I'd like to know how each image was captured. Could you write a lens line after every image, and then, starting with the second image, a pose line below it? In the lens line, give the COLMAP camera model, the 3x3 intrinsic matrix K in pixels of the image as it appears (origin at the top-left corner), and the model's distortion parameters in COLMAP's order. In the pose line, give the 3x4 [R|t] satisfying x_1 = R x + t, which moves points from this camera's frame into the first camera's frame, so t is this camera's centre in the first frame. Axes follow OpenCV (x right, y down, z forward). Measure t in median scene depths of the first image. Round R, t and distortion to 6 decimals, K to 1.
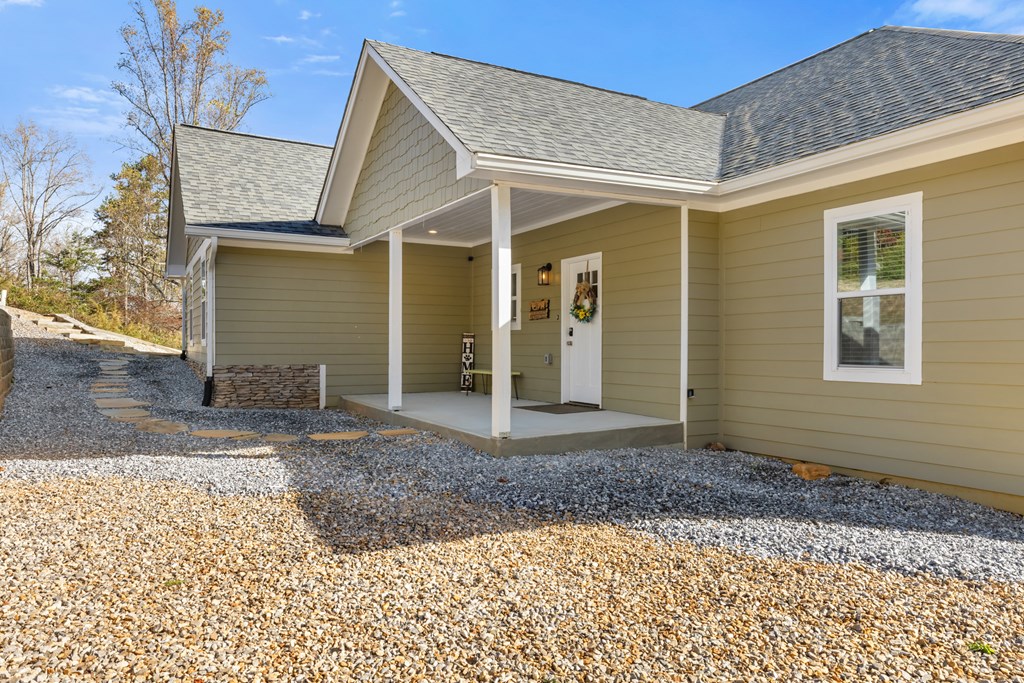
lens RADIAL K [[693.6, 0, 512.2], [0, 693.6, 361.6], [0, 0, 1]] dist [0.002312, -0.001530]
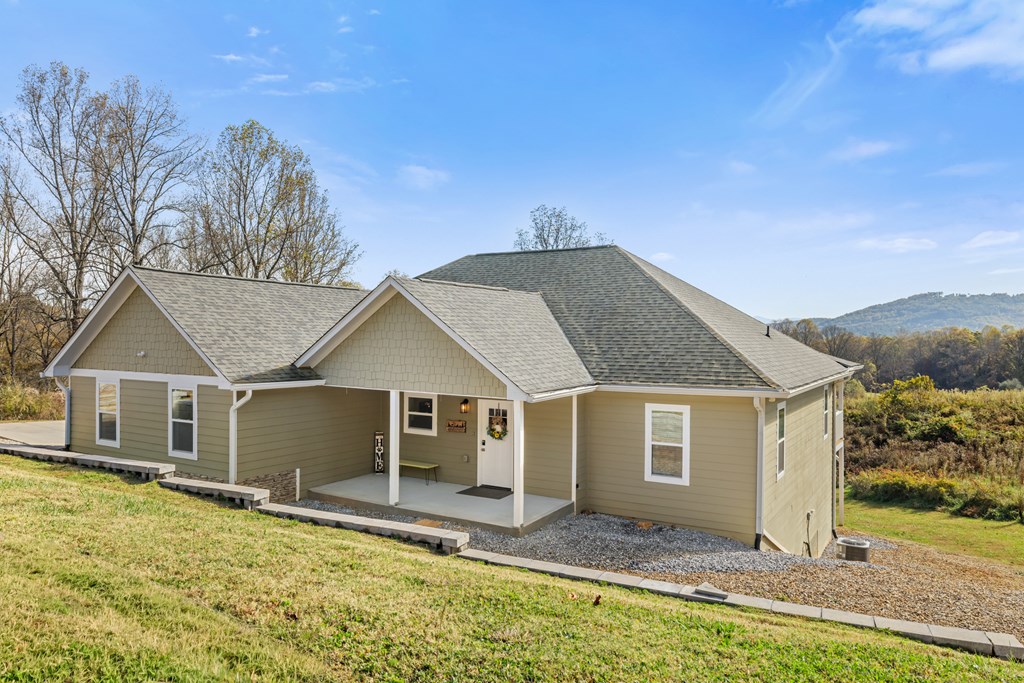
lens RADIAL K [[693.6, 0, 512.2], [0, 693.6, 361.6], [0, 0, 1]] dist [0.002312, -0.001530]
pose [[0.866349, -0.010989, 0.499319, -0.650282], [0.004111, 0.999881, 0.014872, -0.249652], [-0.499423, -0.010832, 0.866291, -0.439817]]
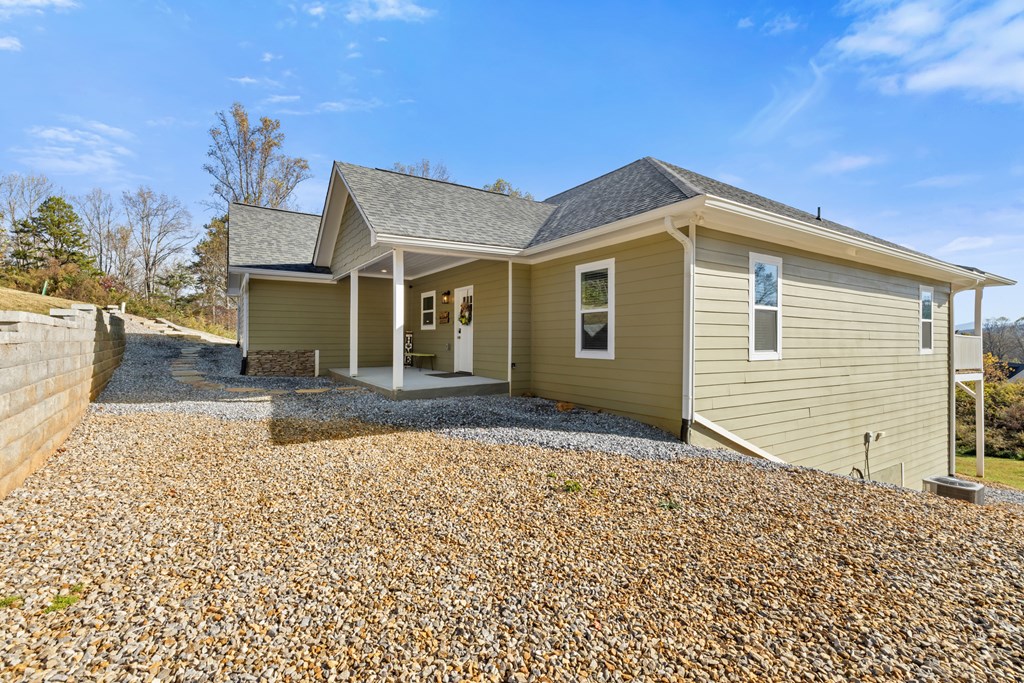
lens RADIAL K [[450.8, 0, 506.8], [0, 450.8, 345.3], [0, 0, 1]] dist [-0.000111, -0.000042]
pose [[0.997996, 0.000565, 0.063274, 0.125144], [0.000005, 0.999959, -0.009005, 0.003116], [-0.063276, 0.008987, 0.997956, -0.120475]]
